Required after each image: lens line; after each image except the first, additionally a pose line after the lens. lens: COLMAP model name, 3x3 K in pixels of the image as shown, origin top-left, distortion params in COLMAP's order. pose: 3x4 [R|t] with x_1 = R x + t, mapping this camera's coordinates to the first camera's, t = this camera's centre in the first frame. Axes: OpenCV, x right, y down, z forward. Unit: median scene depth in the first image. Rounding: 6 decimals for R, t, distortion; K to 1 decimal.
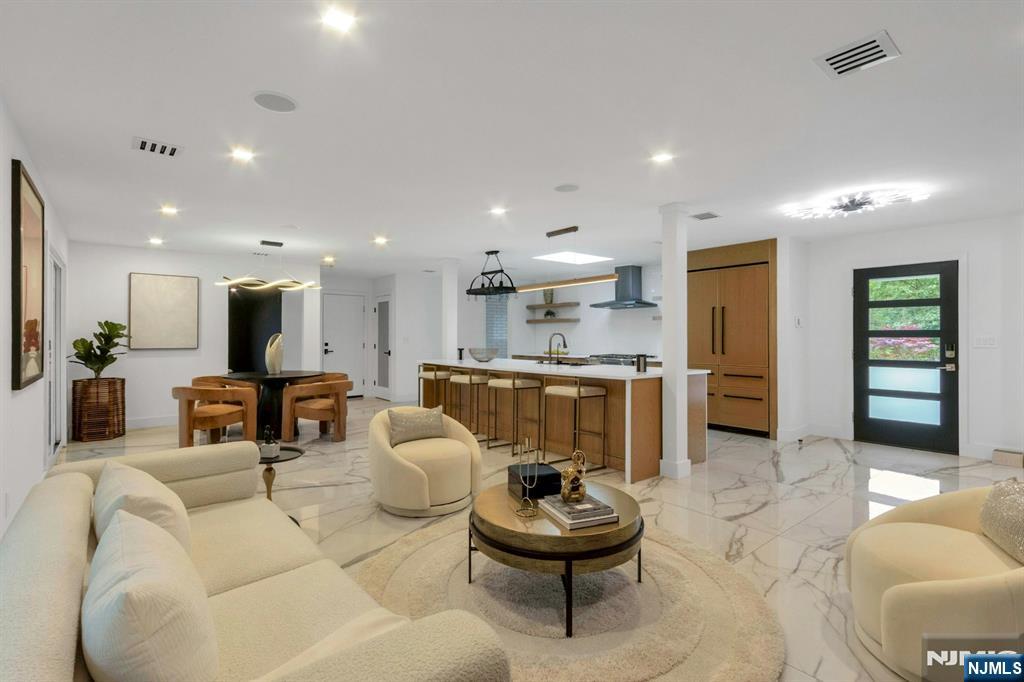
lens RADIAL K [[545.8, 0, 552.1], [0, 545.8, 337.5], [0, 0, 1]] dist [0.001048, 0.001357]
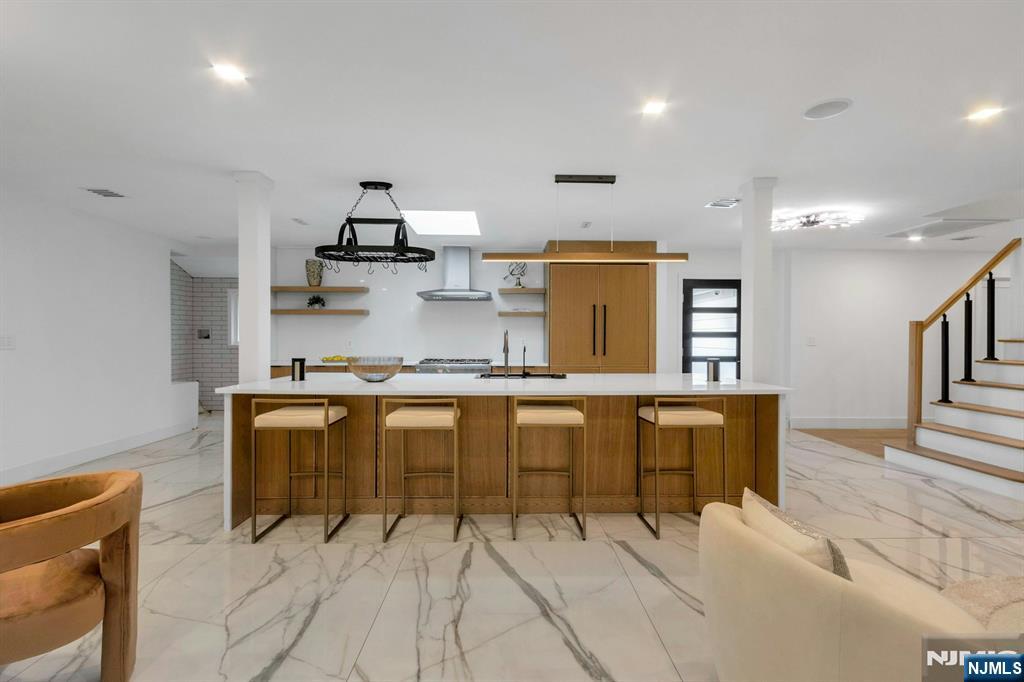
lens RADIAL K [[474.8, 0, 541.9], [0, 474.8, 336.3], [0, 0, 1]] dist [-0.024609, -0.000467]
pose [[0.614994, 0.004283, 0.788520, -0.462682], [-0.002340, 0.999991, -0.003606, 0.001126], [-0.788528, 0.000372, 0.614999, 0.674422]]
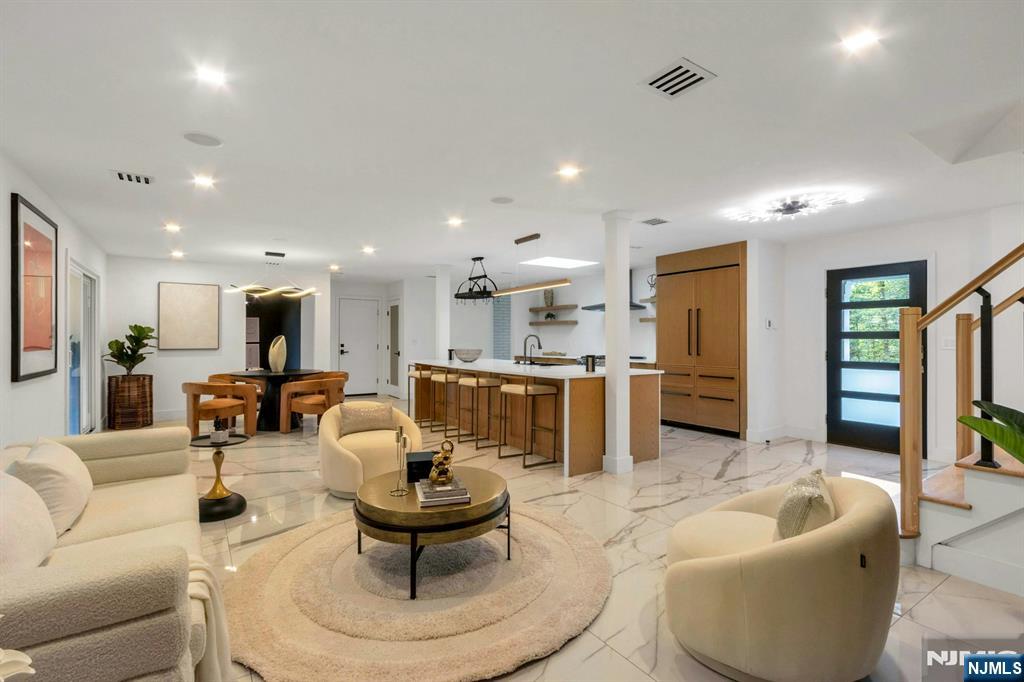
lens RADIAL K [[545.8, 0, 554.8], [0, 545.8, 339.3], [0, 0, 1]] dist [0.001048, 0.001357]
pose [[0.994484, -0.000213, -0.104888, 0.179180], [0.000219, 1.000000, 0.000052, 0.000511], [0.104888, -0.000075, 0.994484, -0.044340]]
